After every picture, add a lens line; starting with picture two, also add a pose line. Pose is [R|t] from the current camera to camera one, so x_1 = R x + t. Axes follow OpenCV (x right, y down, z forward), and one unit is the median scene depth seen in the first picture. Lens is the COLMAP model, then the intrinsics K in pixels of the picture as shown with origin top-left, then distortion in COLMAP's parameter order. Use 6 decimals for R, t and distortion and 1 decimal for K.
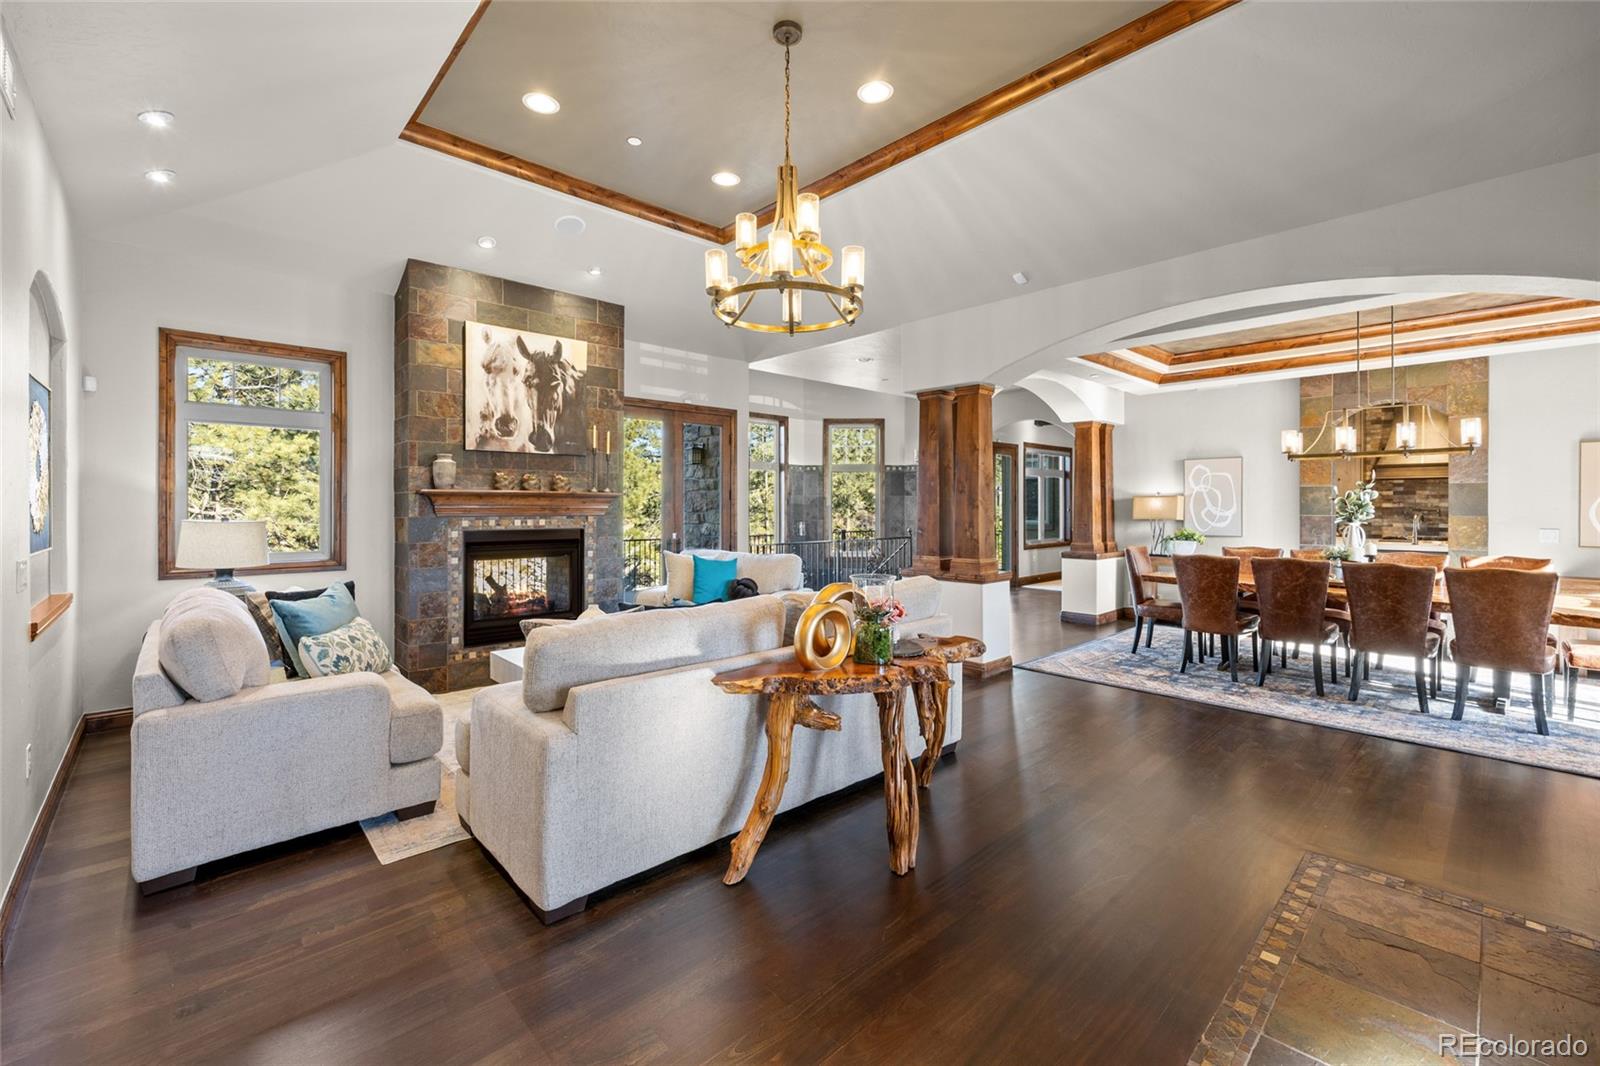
lens RADIAL K [[661.6, 0, 802.3], [0, 661.6, 507.0], [0, 0, 1]] dist [-0.000357, 0.000183]
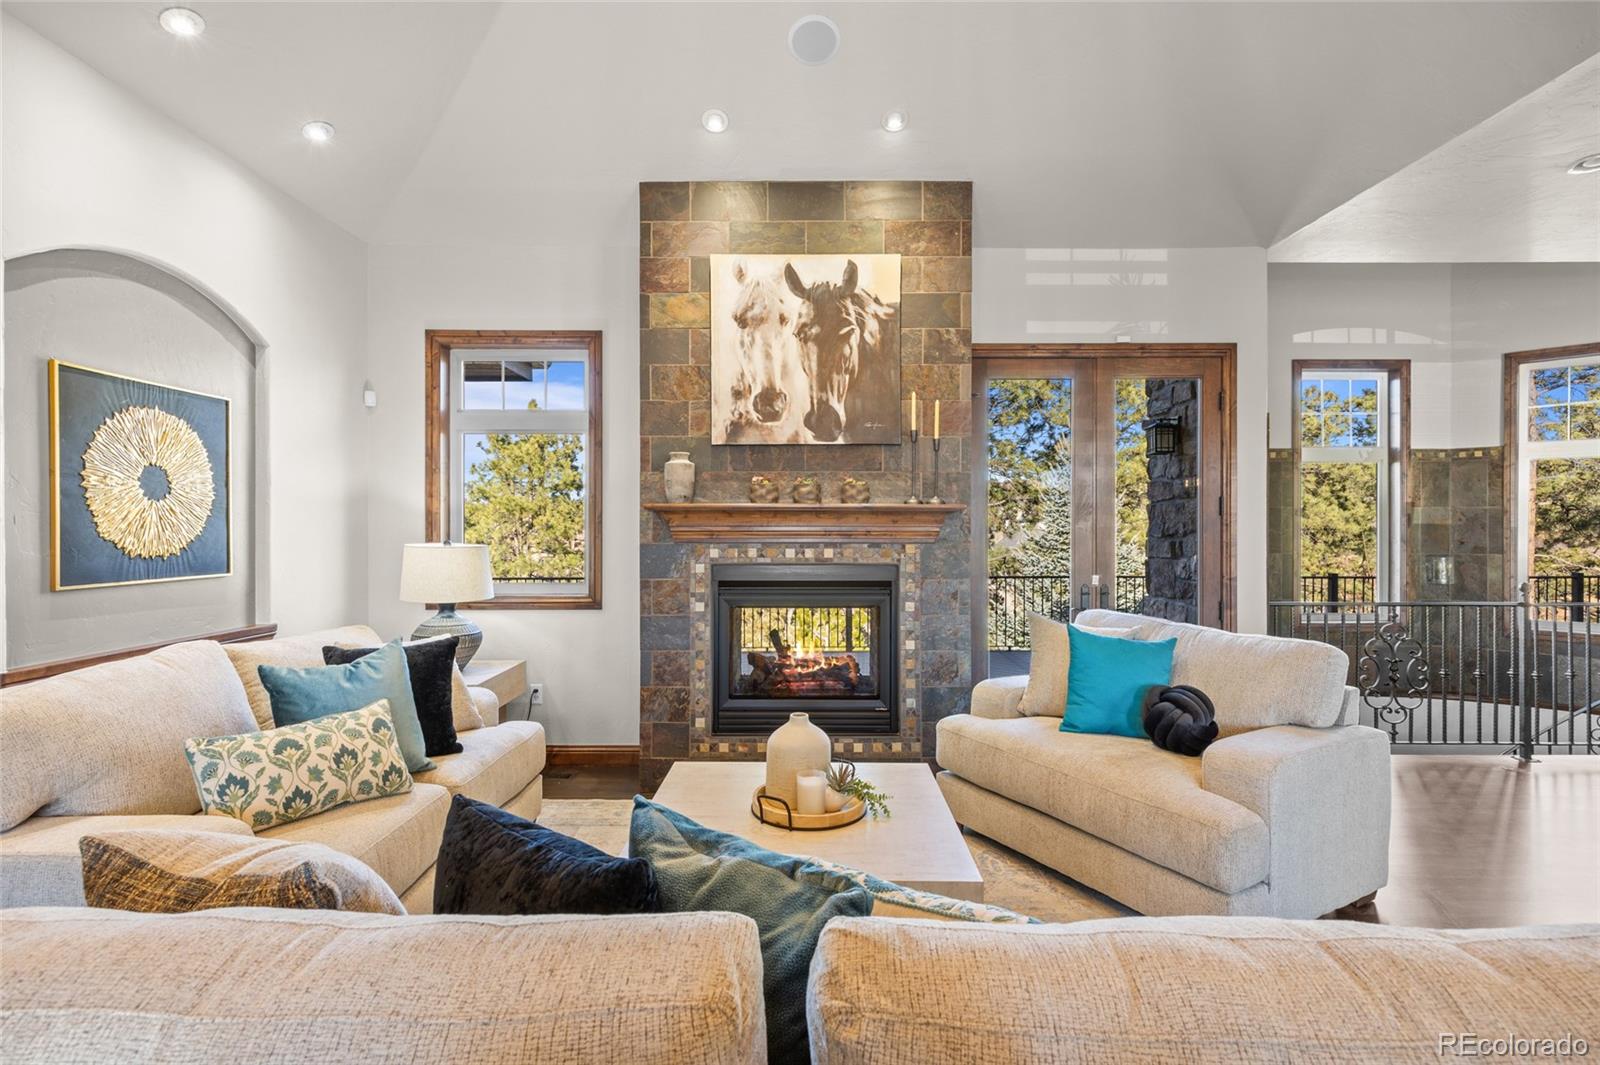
lens RADIAL K [[749.2, 0, 807.8], [0, 749.2, 528.6], [0, 0, 1]] dist [0.001980, 0.001479]
pose [[0.727841, 0.003598, -0.685736, 0.084984], [-0.001905, 0.999993, 0.003225, -0.002835], [0.685743, -0.001041, 0.727843, 0.470479]]
